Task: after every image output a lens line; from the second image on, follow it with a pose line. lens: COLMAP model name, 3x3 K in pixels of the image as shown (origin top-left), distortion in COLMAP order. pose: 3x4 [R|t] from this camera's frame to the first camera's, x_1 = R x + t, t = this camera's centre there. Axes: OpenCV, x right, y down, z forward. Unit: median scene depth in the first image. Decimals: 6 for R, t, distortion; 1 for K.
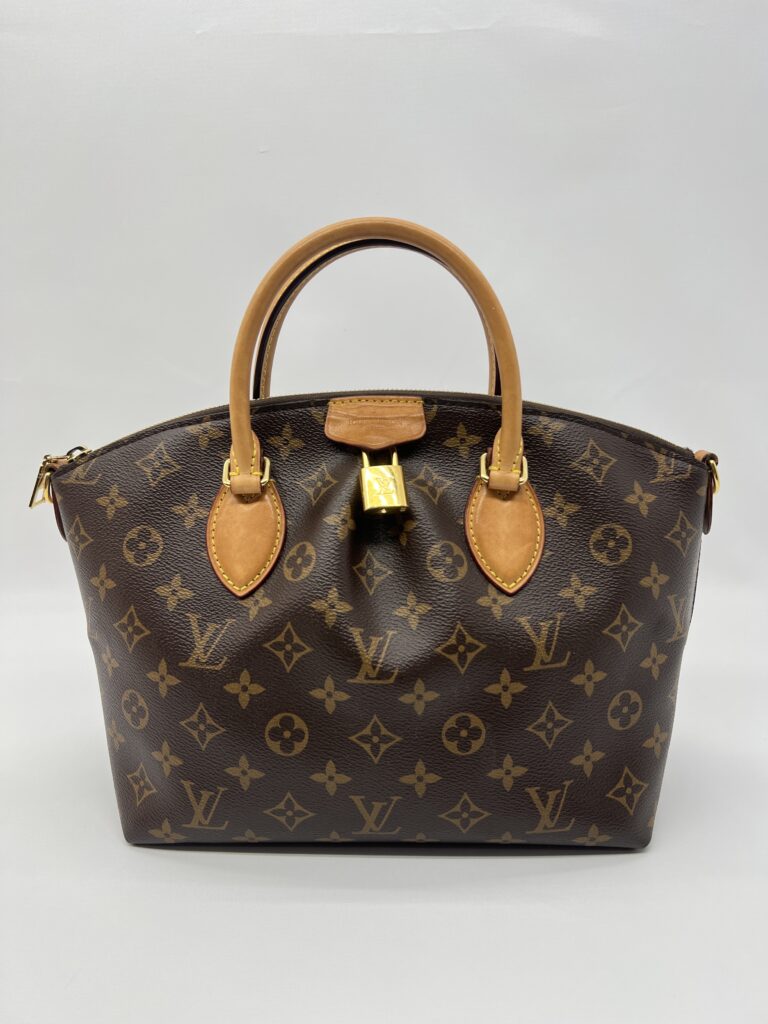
lens RADIAL K [[769.2, 0, 384.0], [0, 769.2, 512.0], [0, 0, 1]] dist [0.167408, -0.001039]
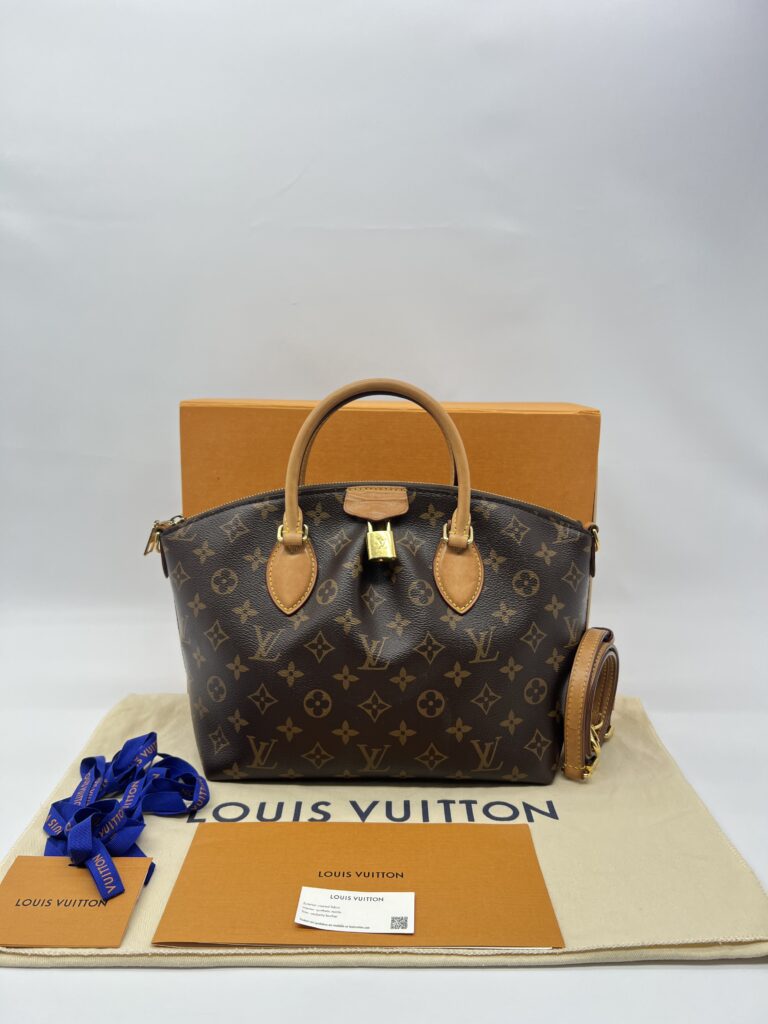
lens RADIAL K [[769.2, 0, 384.0], [0, 769.2, 512.0], [0, 0, 1]] dist [0.167408, -0.001039]
pose [[0.999837, 0.010716, 0.014546, -0.018063], [-0.009907, 0.998458, -0.054619, -0.013086], [-0.015109, 0.054466, 0.998401, -0.553280]]
